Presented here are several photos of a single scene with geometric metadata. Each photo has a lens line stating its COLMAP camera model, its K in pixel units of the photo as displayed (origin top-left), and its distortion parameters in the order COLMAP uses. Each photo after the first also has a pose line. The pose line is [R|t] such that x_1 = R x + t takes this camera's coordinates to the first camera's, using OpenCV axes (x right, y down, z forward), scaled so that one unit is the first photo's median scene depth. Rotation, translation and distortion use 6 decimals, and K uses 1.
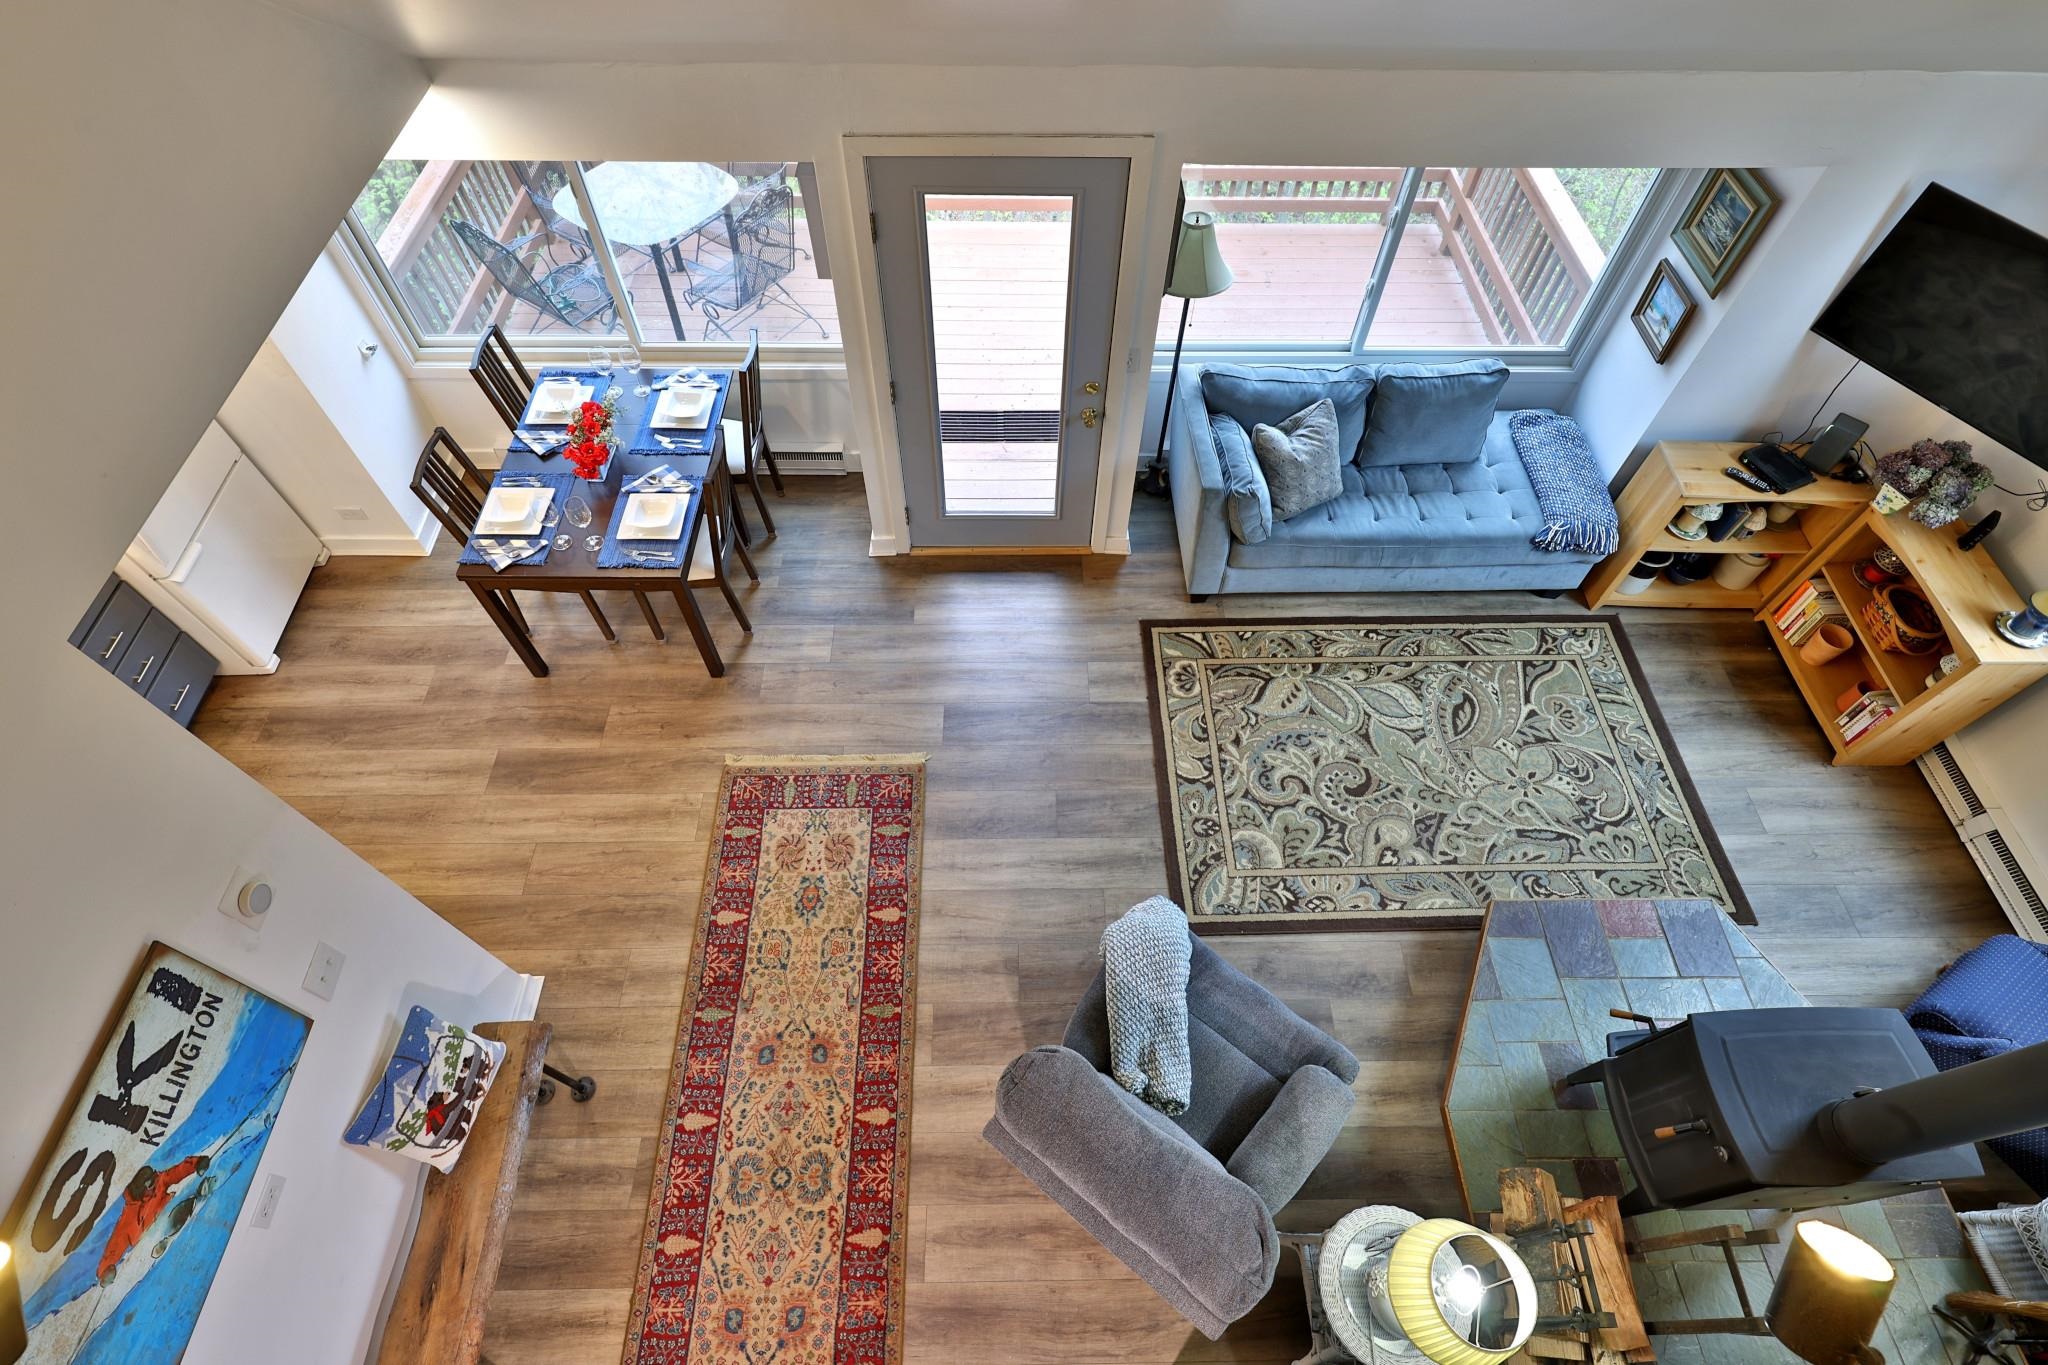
lens RADIAL K [[977.4, 0, 1021.5], [0, 977.4, 689.0], [0, 0, 1]] dist [0.000533, 0.000477]
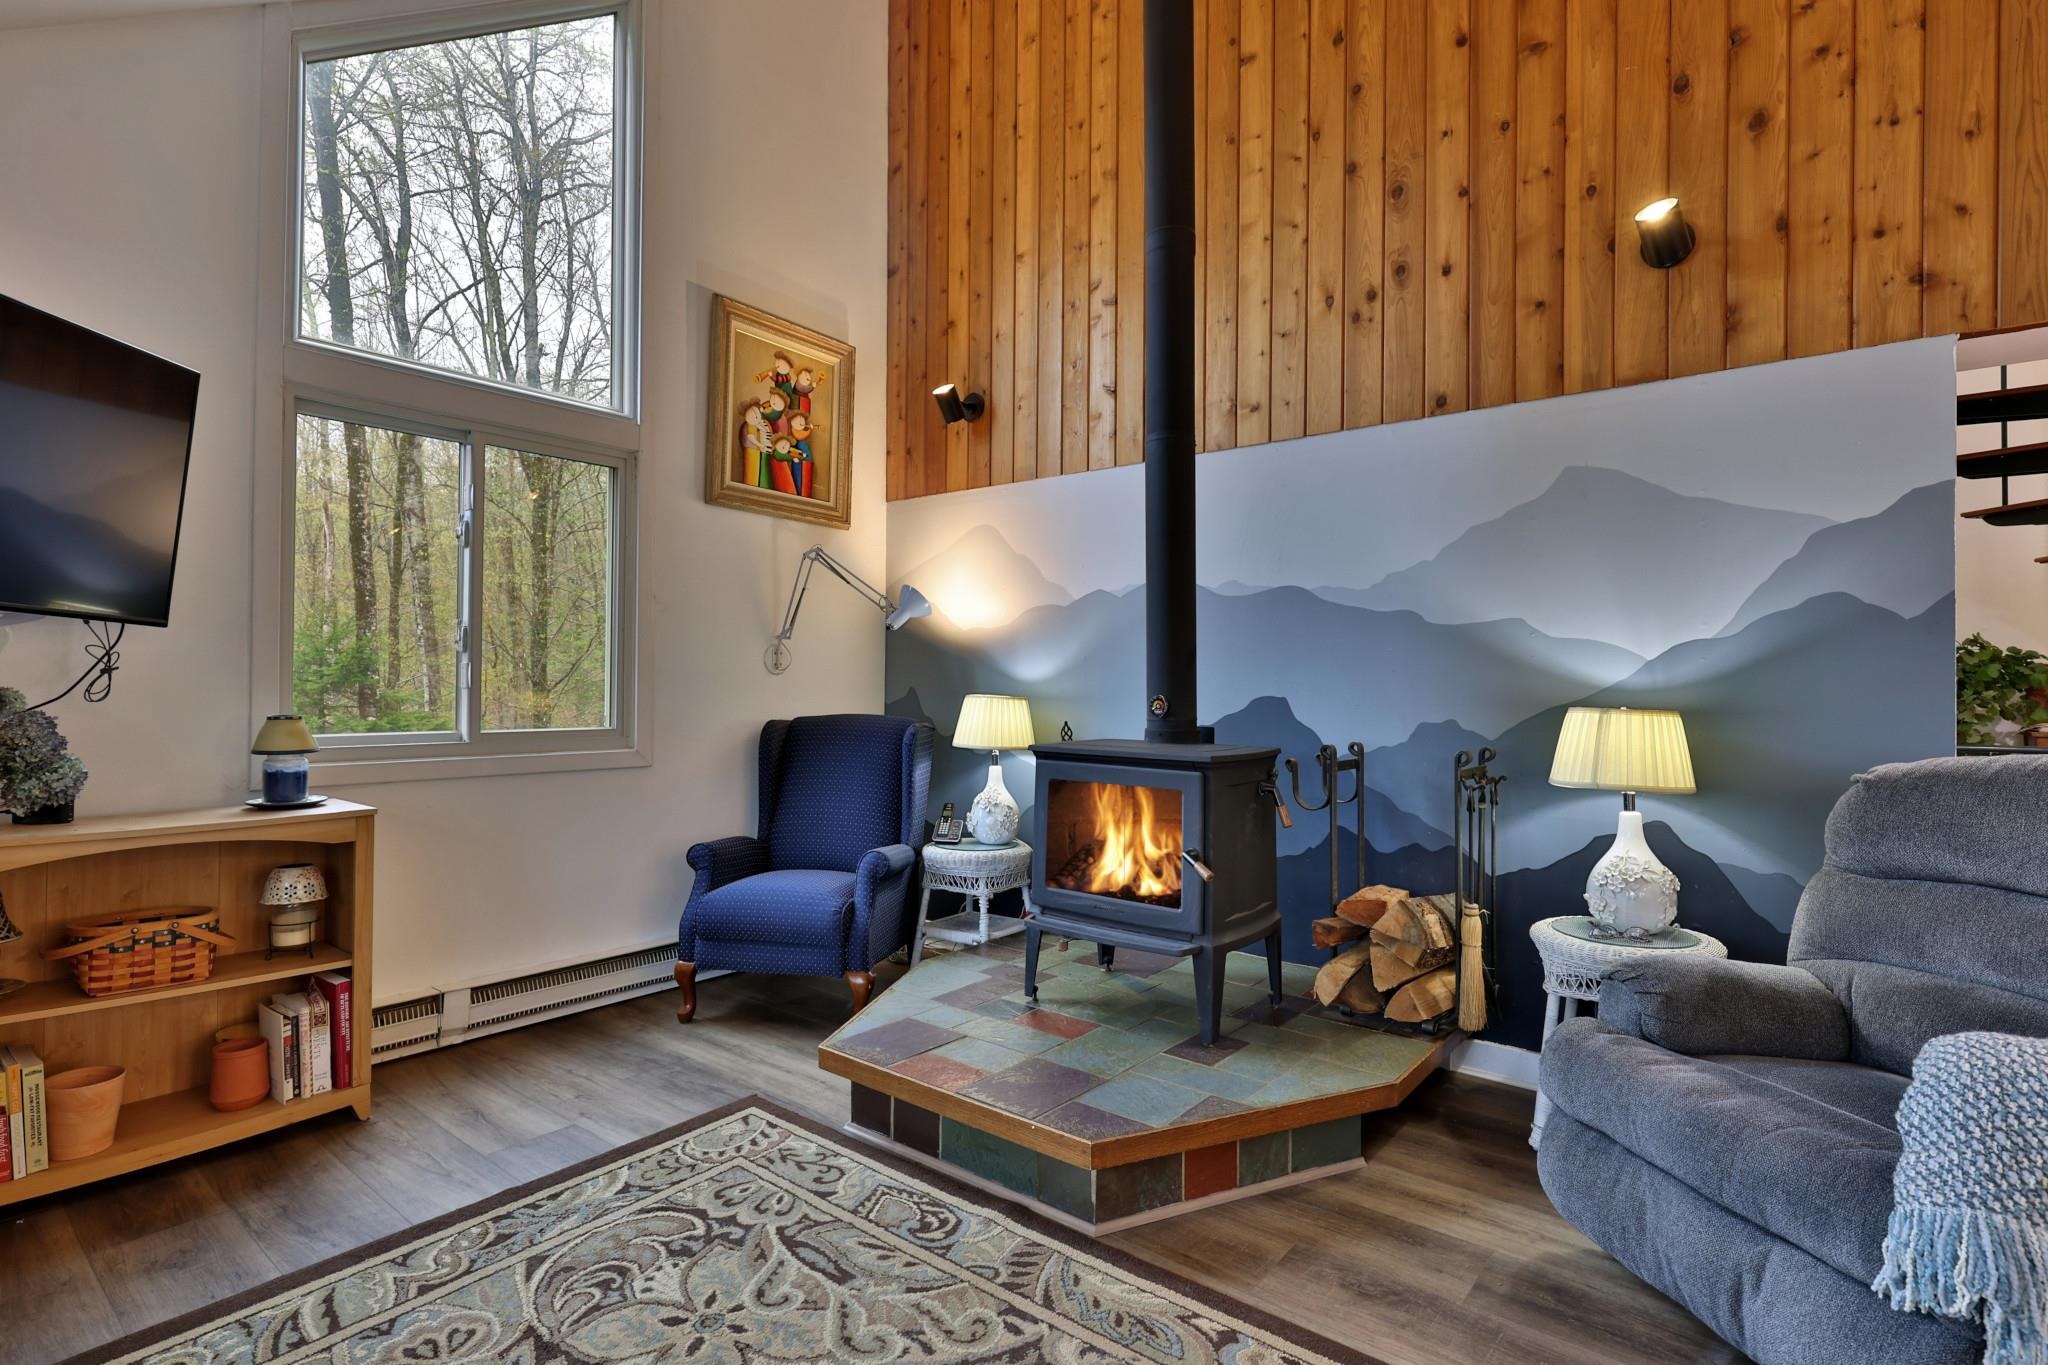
lens RADIAL K [[990.1, 0, 1026.0], [0, 990.1, 677.4], [0, 0, 1]] dist [0.000406, -0.000435]
pose [[-0.771991, -0.012978, 0.635501, 0.154358], [0.519008, 0.564324, 0.642004, -0.258512], [-0.366960, 0.825452, -0.428917, 0.925899]]
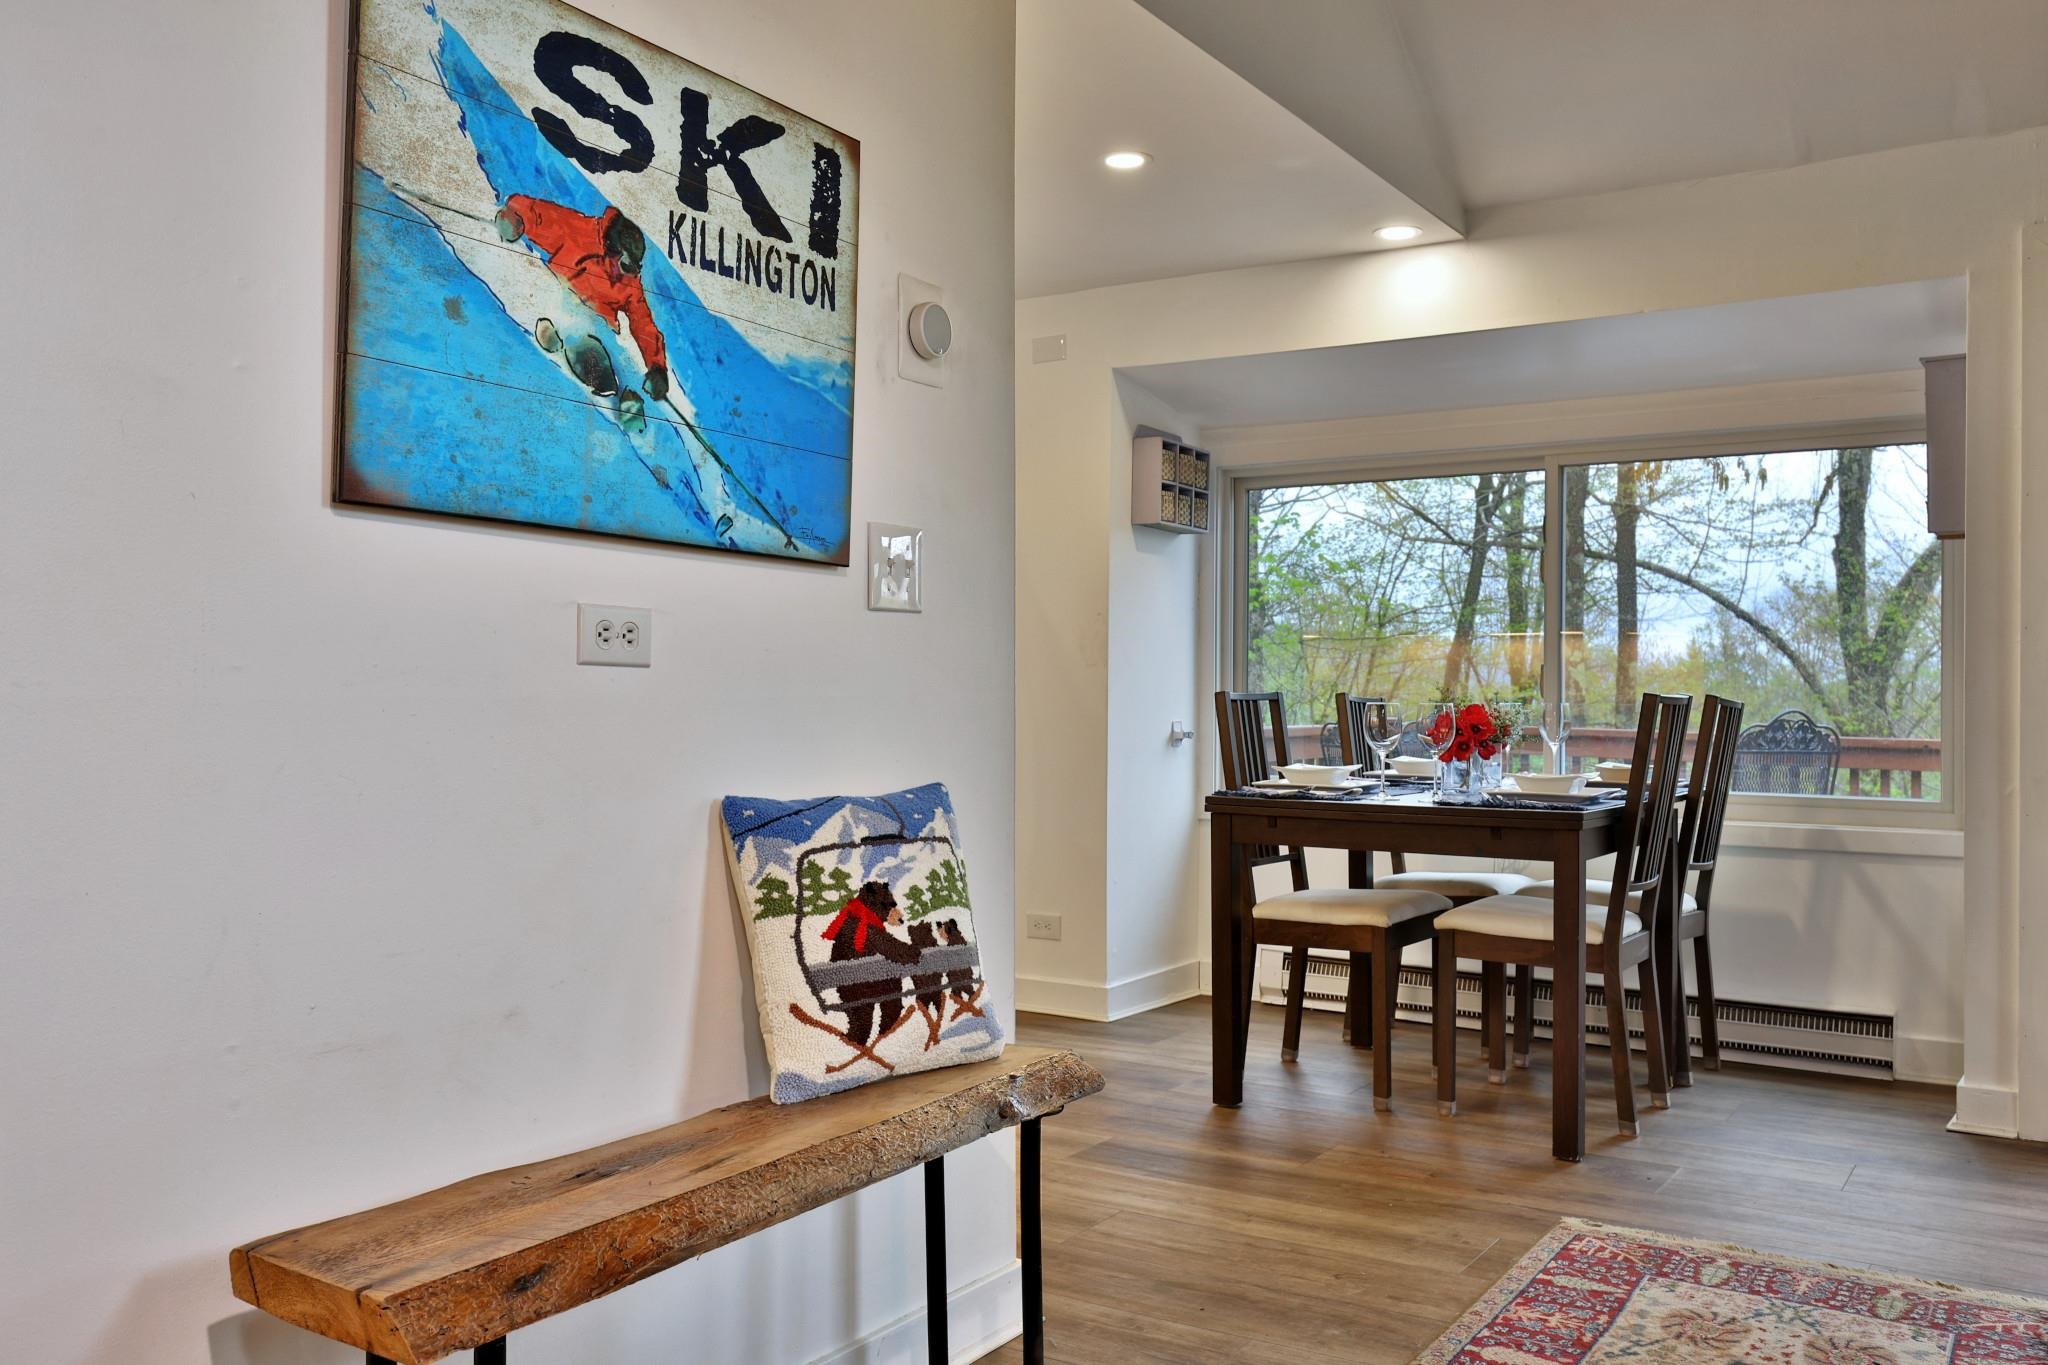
lens RADIAL K [[1701.3, 0, 1029.4], [0, 1701.3, 683.4], [0, 0, 1]] dist [0.008531, -0.007383]
pose [[0.834941, -0.010219, -0.550244, -0.088389], [-0.456078, 0.546716, -0.702207, 0.585111], [0.308003, 0.837256, 0.451815, 0.407982]]
